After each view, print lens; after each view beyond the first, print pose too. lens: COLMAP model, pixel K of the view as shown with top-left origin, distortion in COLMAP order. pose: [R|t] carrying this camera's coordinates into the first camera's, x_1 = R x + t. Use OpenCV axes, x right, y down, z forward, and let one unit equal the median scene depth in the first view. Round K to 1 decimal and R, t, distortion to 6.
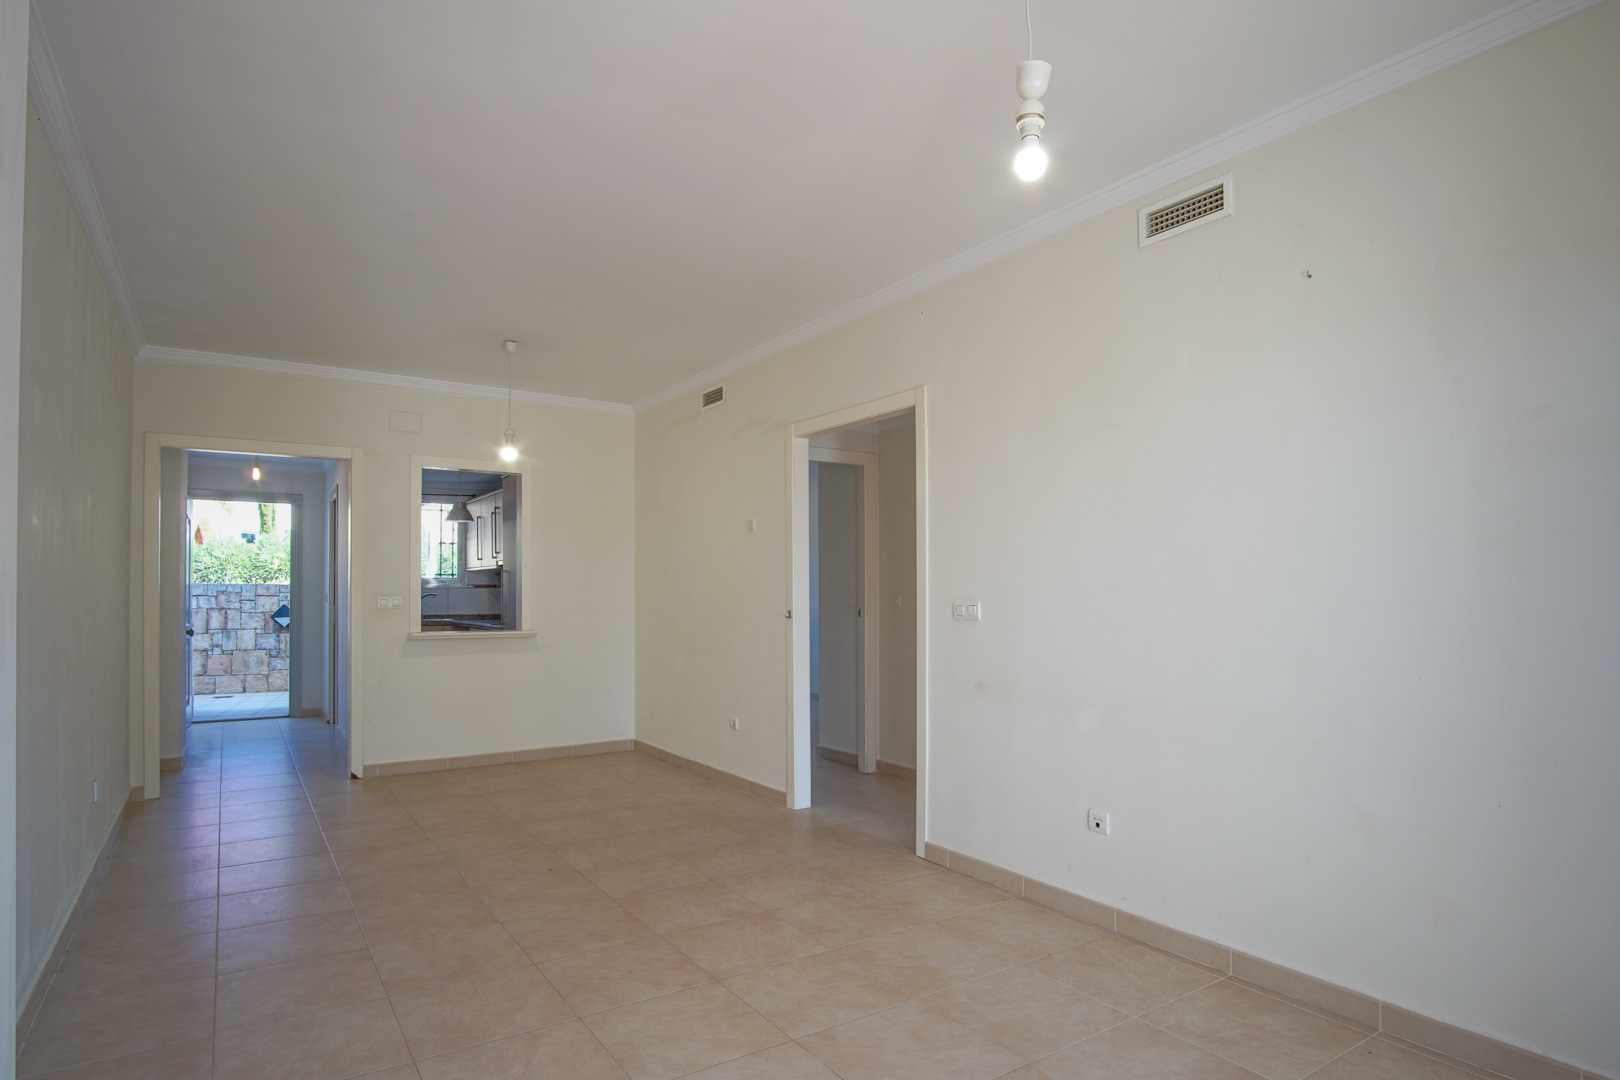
lens RADIAL K [[886.3, 0, 809.1], [0, 886.3, 580.6], [0, 0, 1]] dist [-0.033071, 0.007375]
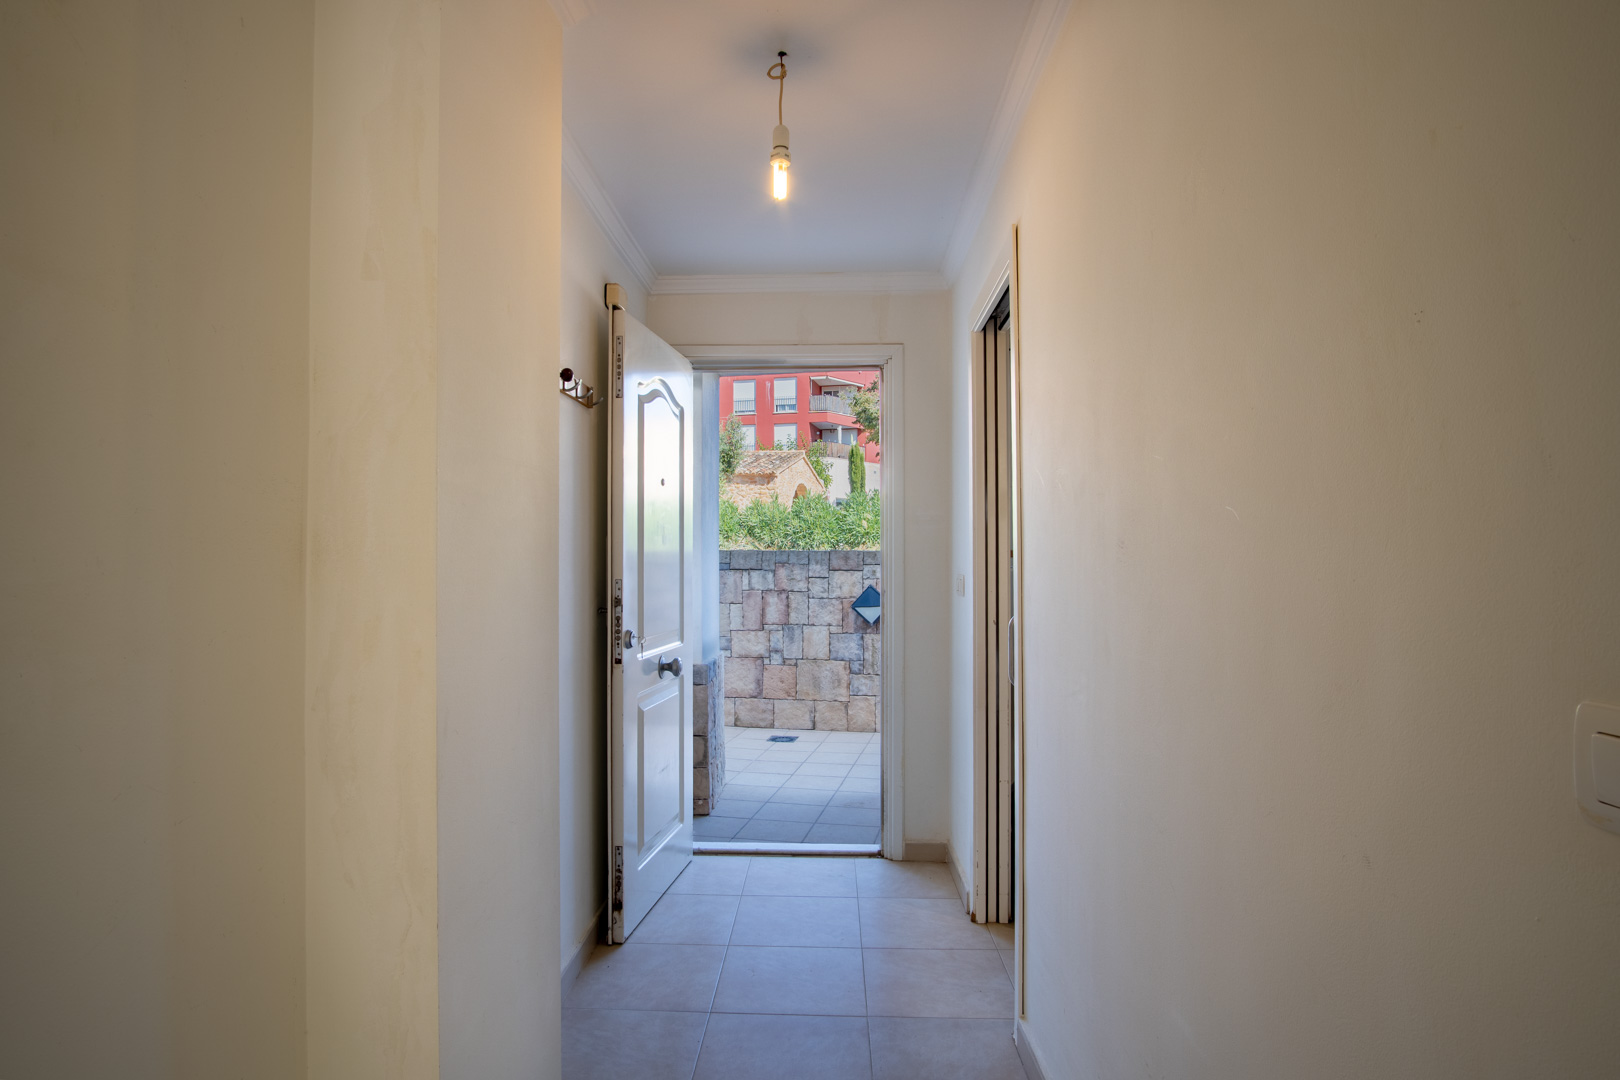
lens RADIAL K [[886.3, 0, 816.3], [0, 886.3, 546.2], [0, 0, 1]] dist [-0.033071, 0.007375]
pose [[0.823228, -0.007017, -0.567667, -0.295019], [0.007419, 0.999971, -0.001601, 0.001912], [0.567662, -0.002894, 0.823256, 0.496034]]
